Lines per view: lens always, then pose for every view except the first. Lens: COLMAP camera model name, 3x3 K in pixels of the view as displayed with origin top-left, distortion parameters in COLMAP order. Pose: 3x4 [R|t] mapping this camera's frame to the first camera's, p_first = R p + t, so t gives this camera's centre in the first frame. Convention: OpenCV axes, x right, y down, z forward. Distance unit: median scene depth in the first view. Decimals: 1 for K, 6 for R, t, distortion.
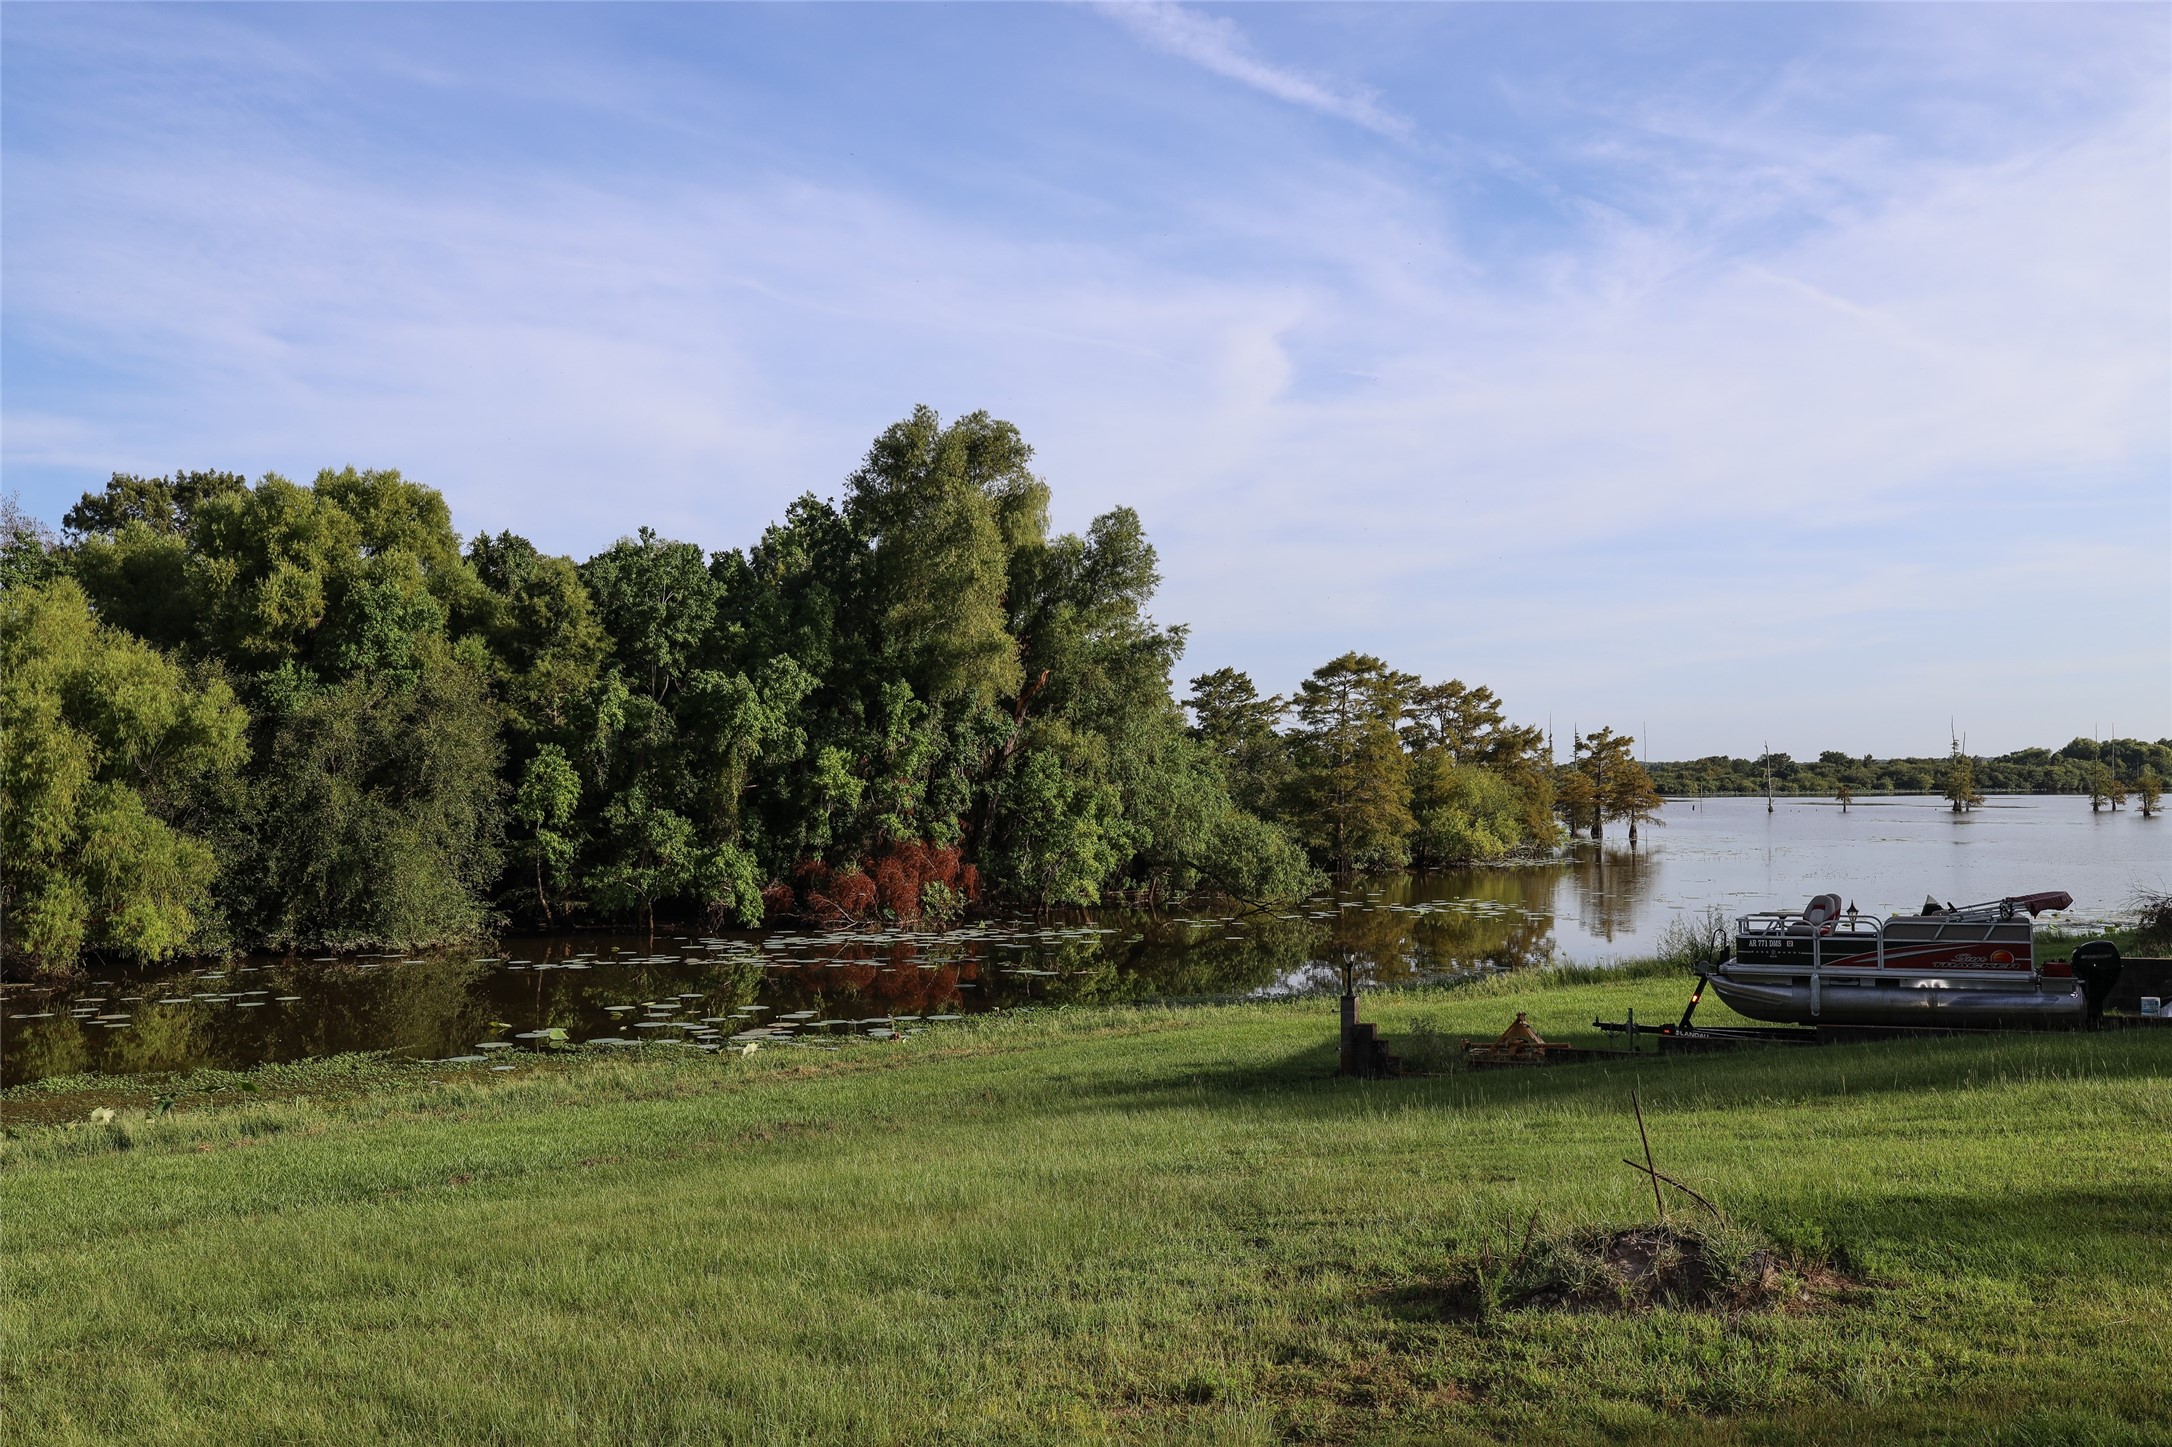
lens RADIAL K [[1914.9, 0, 1093.9], [0, 1914.9, 717.8], [0, 0, 1]] dist [-0.016588, -0.000061]
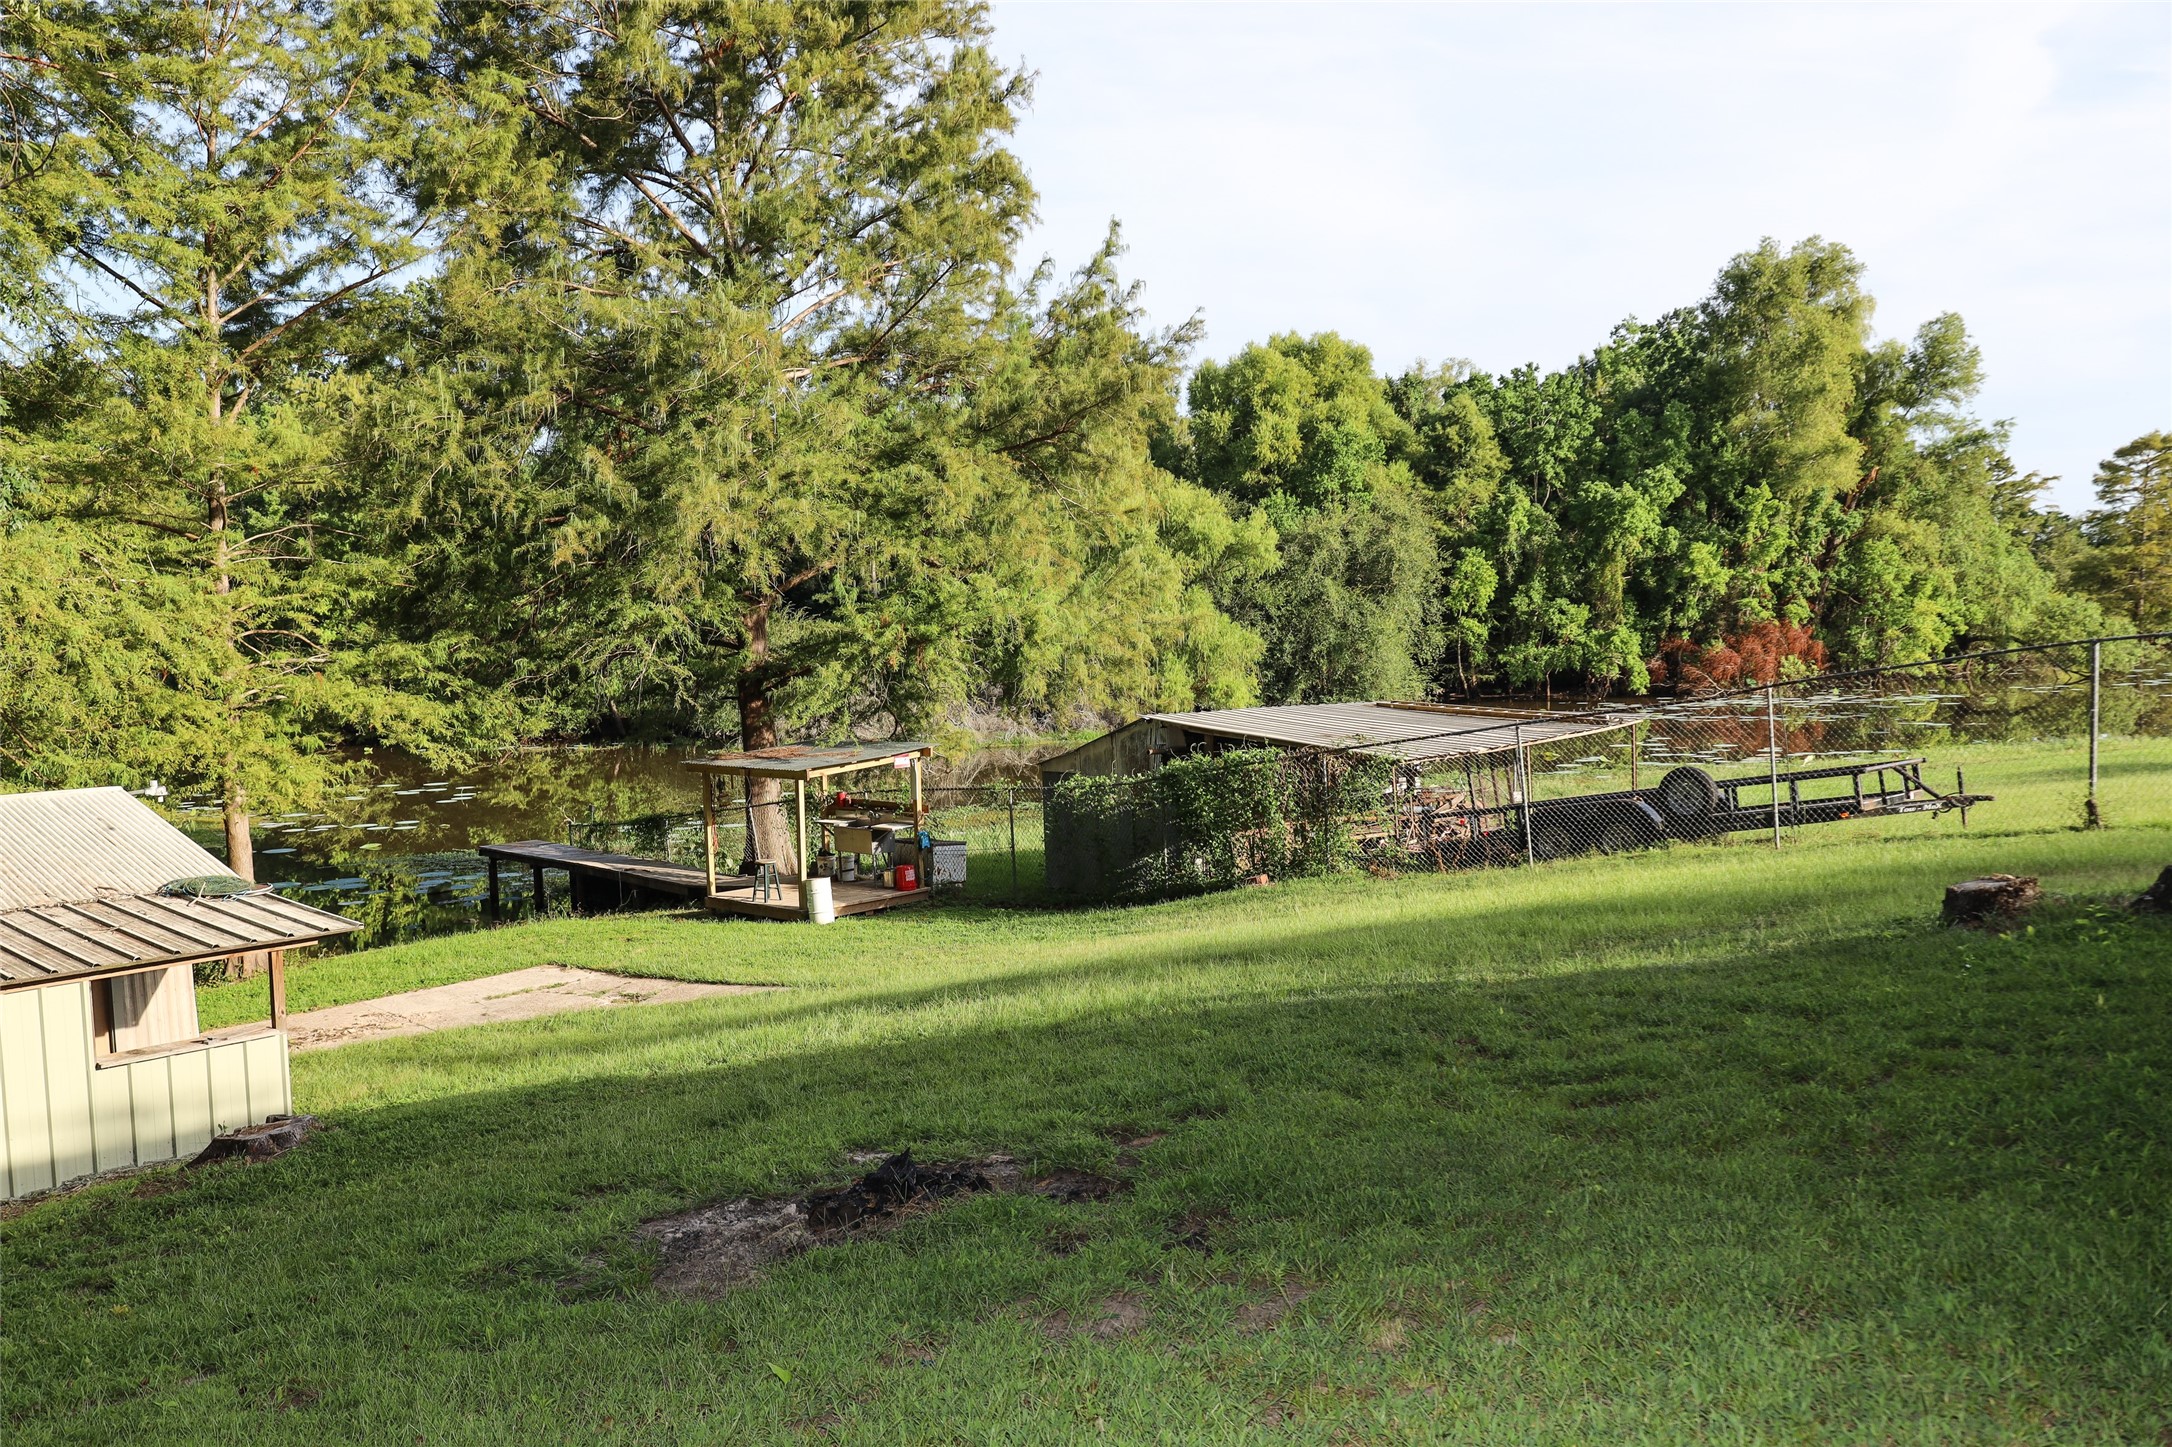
lens RADIAL K [[1914.9, 0, 1085.5], [0, 1914.9, 735.4], [0, 0, 1]] dist [-0.016588, -0.000061]
pose [[0.942438, 0.000013, -0.334382, -0.092109], [0.038820, 0.993234, 0.109451, -0.009453], [0.332121, -0.116131, 0.936060, -0.223873]]
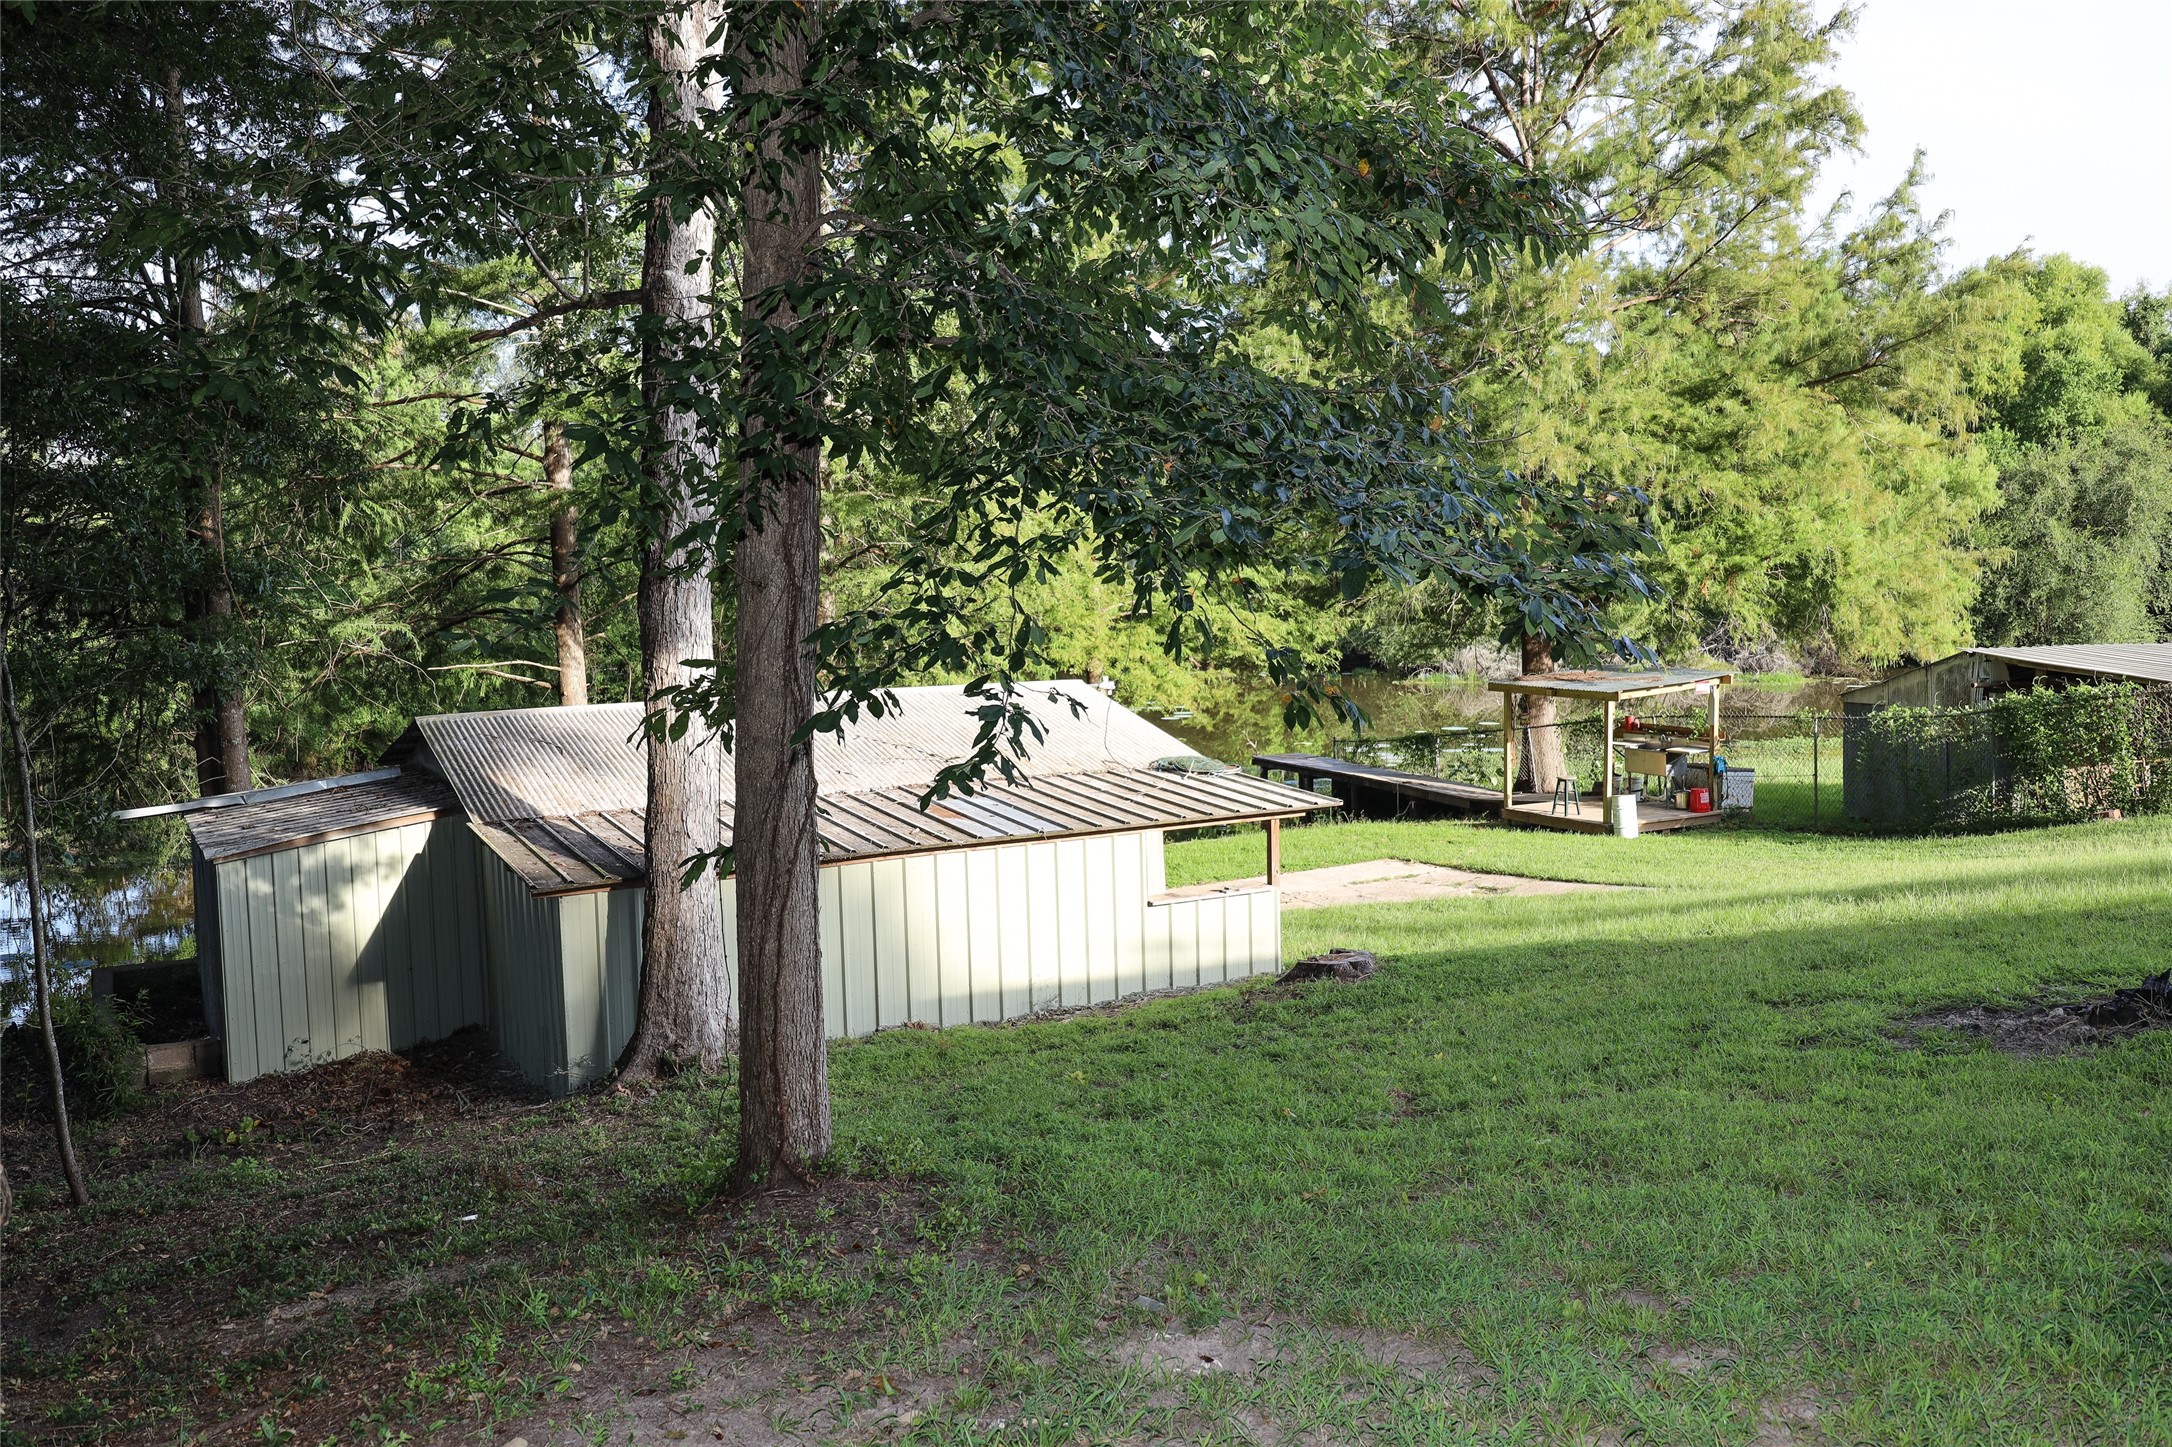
lens RADIAL K [[1914.9, 0, 1089.5], [0, 1914.9, 733.5], [0, 0, 1]] dist [-0.016588, -0.000061]
pose [[0.796642, 0.045941, -0.602703, -0.116072], [0.039292, 0.991063, 0.127480, -0.009828], [0.603173, -0.125237, 0.787717, -0.266617]]
